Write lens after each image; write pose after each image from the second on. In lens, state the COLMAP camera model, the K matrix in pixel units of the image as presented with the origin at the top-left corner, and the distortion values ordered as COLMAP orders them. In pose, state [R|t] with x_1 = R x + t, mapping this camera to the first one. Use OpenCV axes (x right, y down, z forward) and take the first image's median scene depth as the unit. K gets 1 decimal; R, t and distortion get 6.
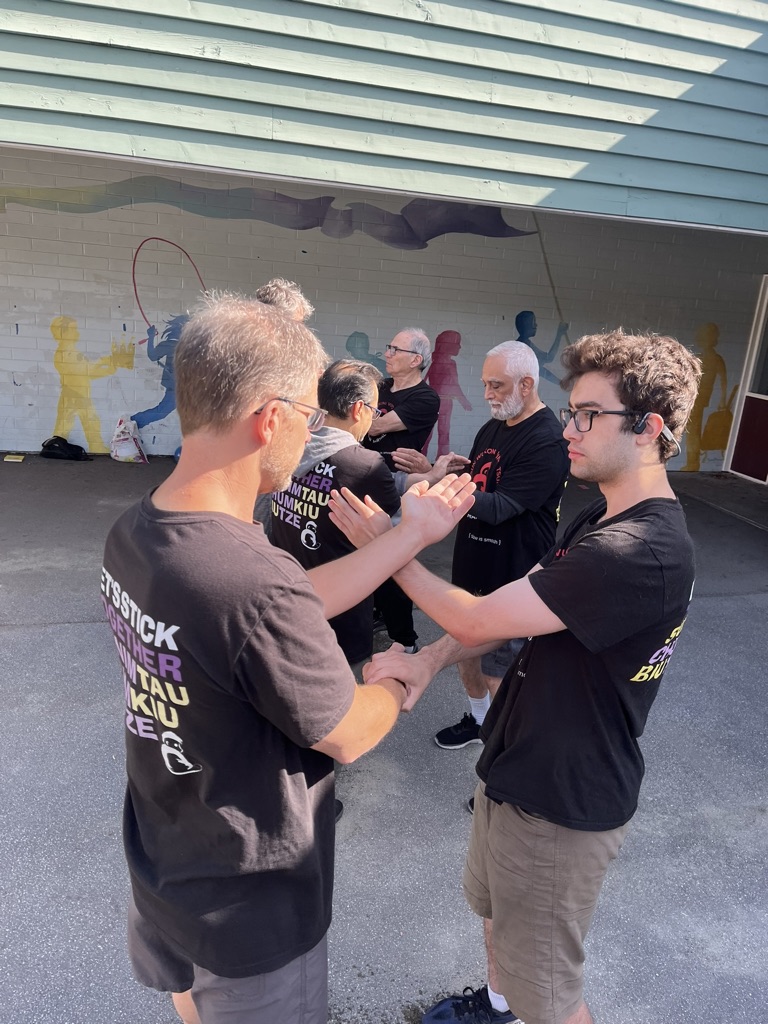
lens RADIAL K [[776.1, 0, 380.4], [0, 776.1, 504.9], [0, 0, 1]] dist [0.074361, -0.089048]
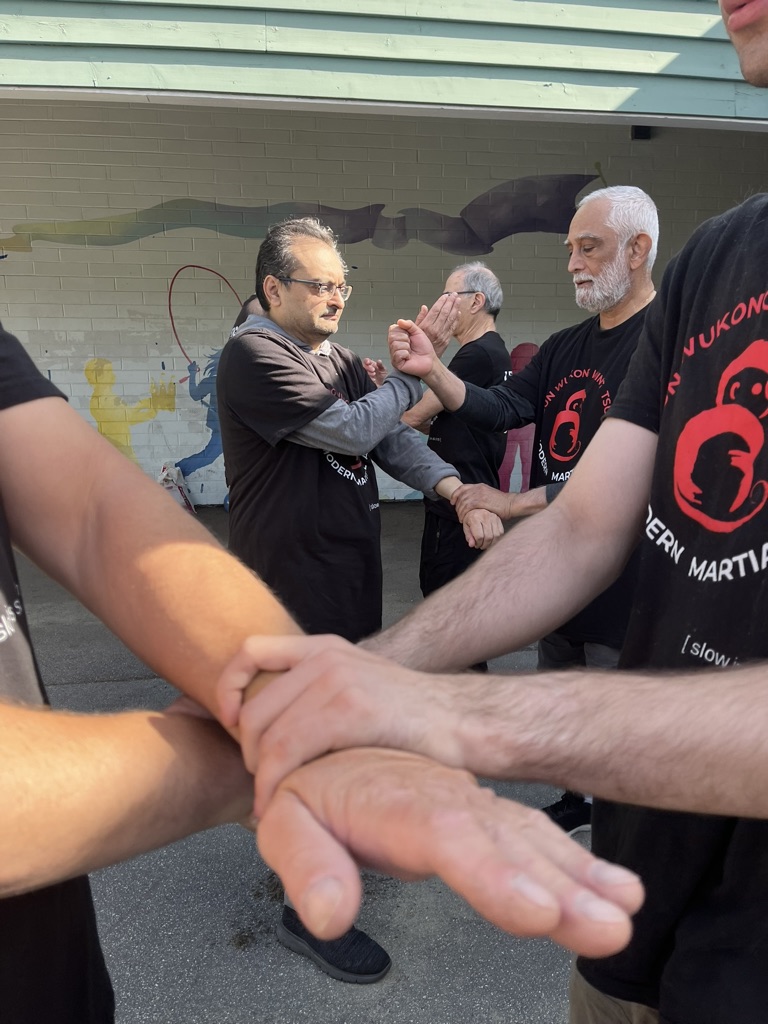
lens RADIAL K [[781.4, 0, 392.4], [0, 781.4, 517.8], [0, 0, 1]] dist [0.033872, -0.001407]
pose [[0.992355, -0.065949, -0.104315, 0.053704], [0.057609, 0.995044, -0.081043, 0.098437], [0.109143, 0.074414, 0.991237, 0.350015]]
